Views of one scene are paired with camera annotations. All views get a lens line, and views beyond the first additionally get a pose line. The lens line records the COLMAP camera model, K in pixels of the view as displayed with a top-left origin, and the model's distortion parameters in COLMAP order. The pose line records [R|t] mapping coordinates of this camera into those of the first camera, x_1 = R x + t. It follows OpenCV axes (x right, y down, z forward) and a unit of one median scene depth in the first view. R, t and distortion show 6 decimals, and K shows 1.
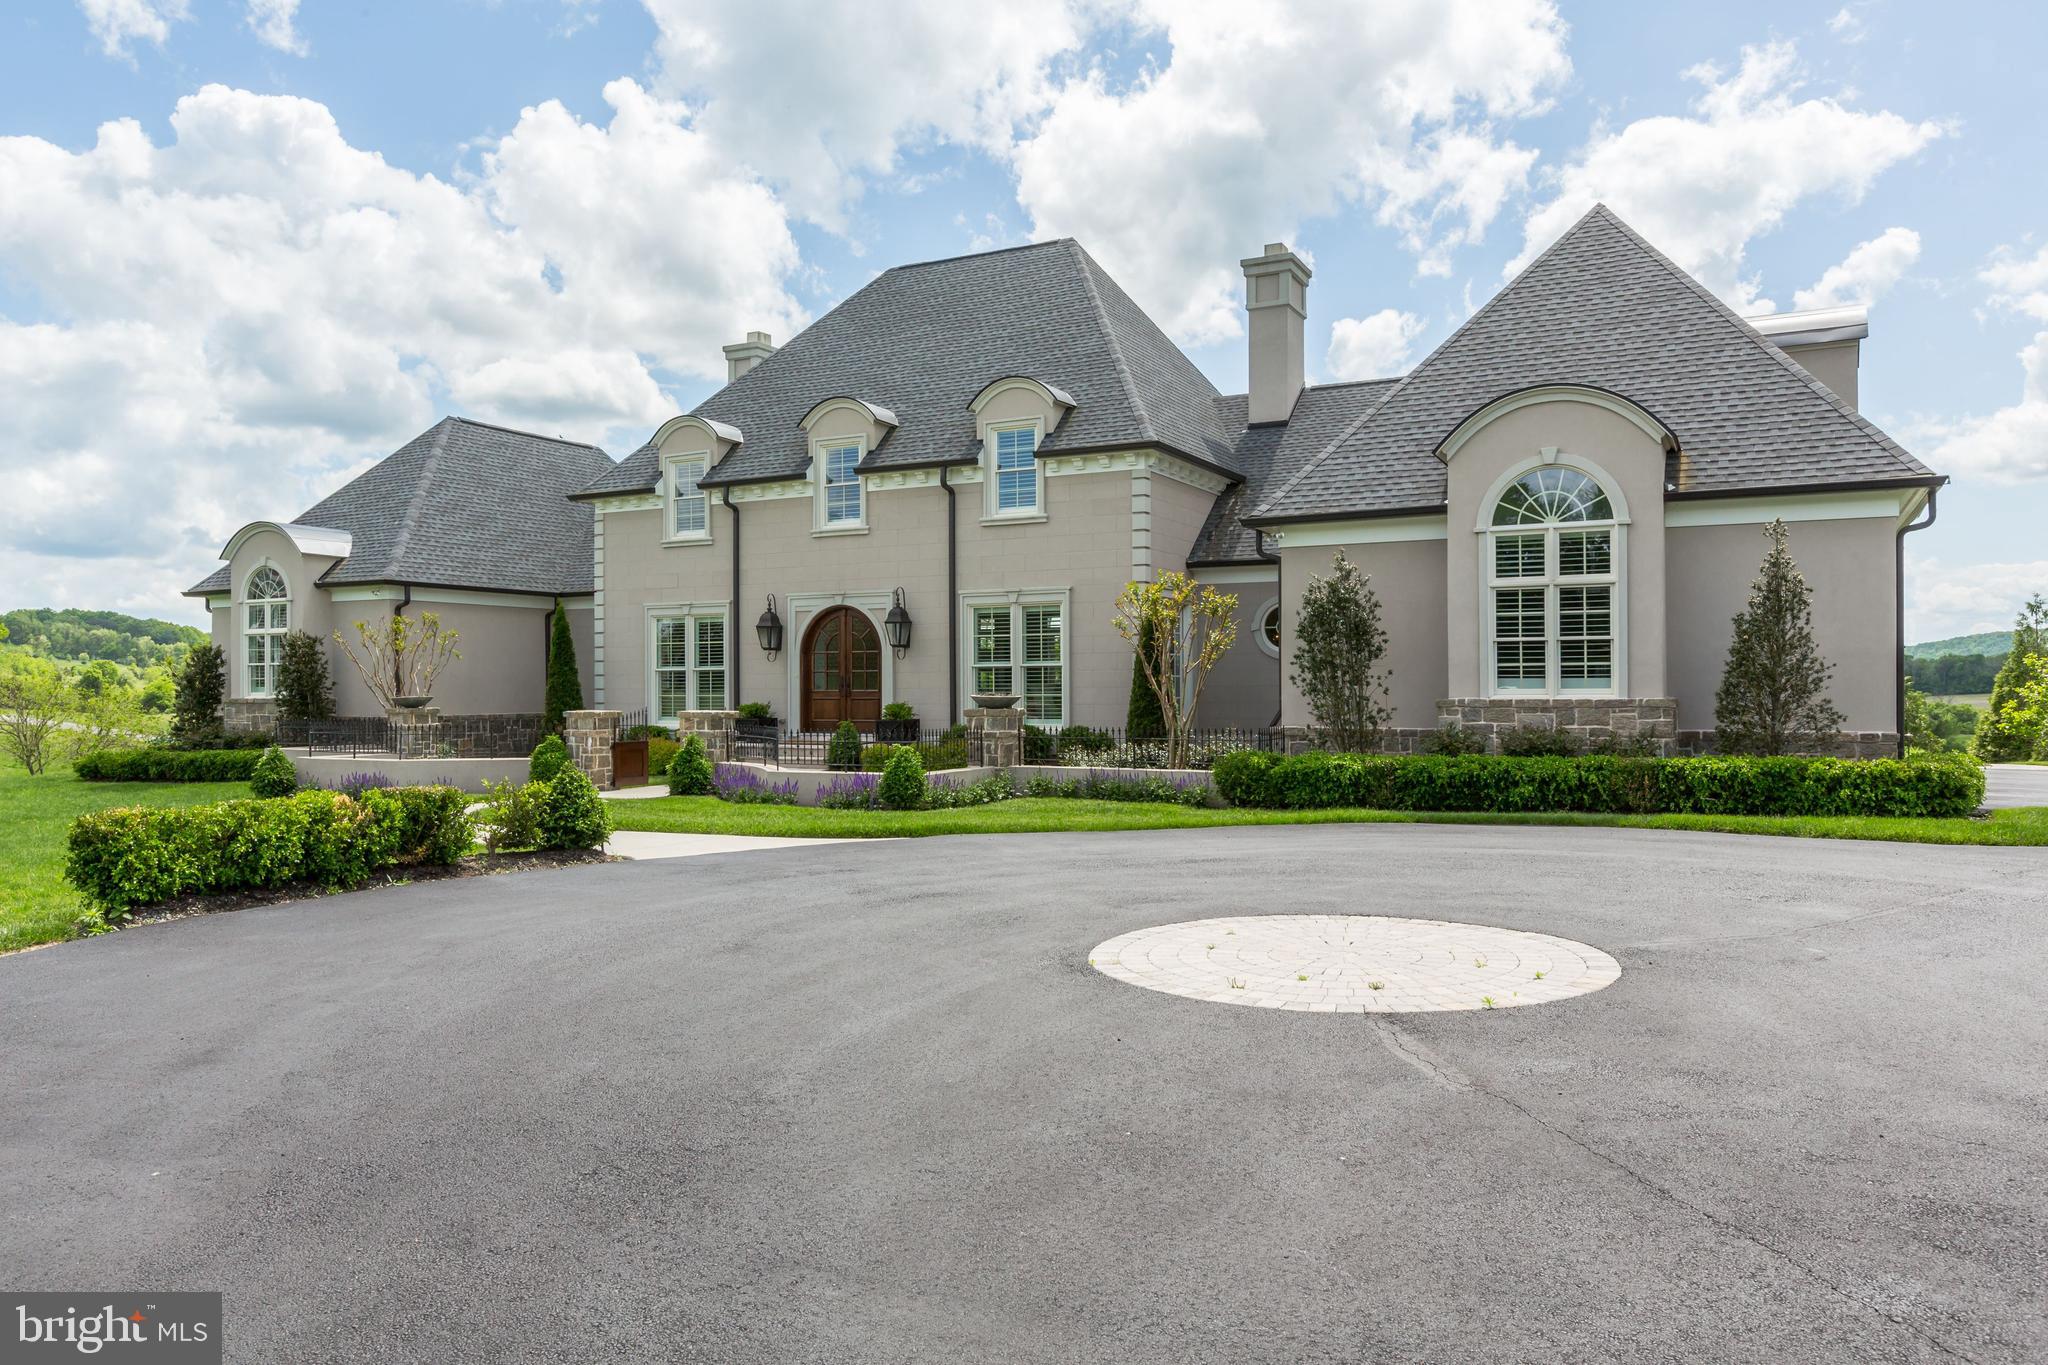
lens RADIAL K [[1431.4, 0, 1024.0], [0, 1431.4, 682.5], [0, 0, 1]] dist [-0.001487, -0.000157]
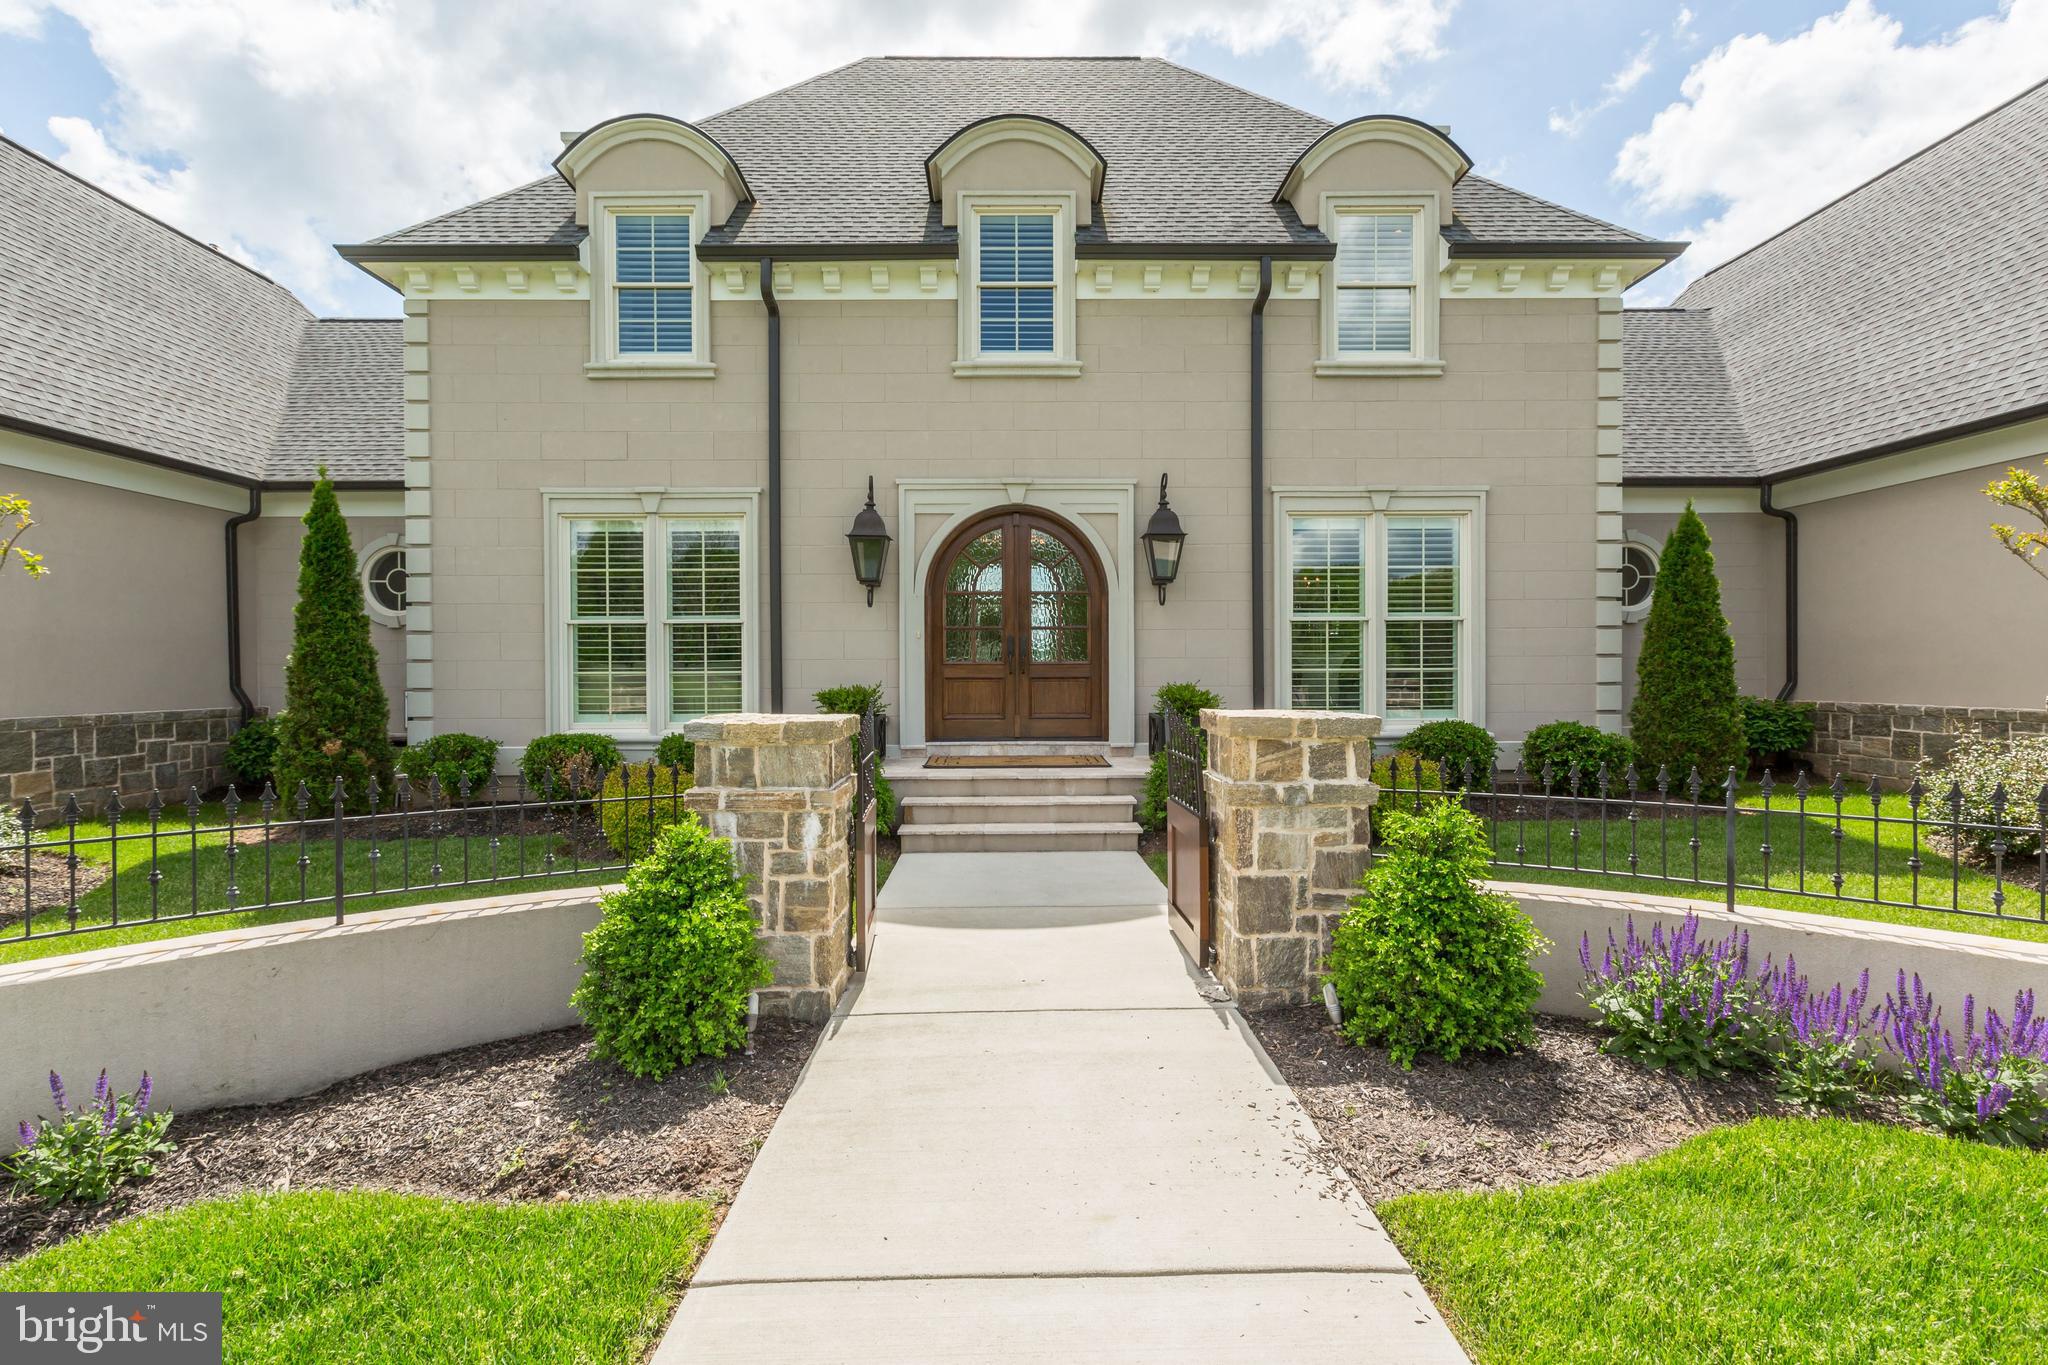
lens RADIAL K [[910.6, 0, 1015.8], [0, 910.6, 675.8], [0, 0, 1]] dist [-0.001466, -0.000089]
pose [[0.879624, -0.001557, 0.475667, -0.284199], [-0.001432, 0.999981, 0.005922, 0.008262], [-0.475668, -0.005891, 0.879605, 0.676207]]
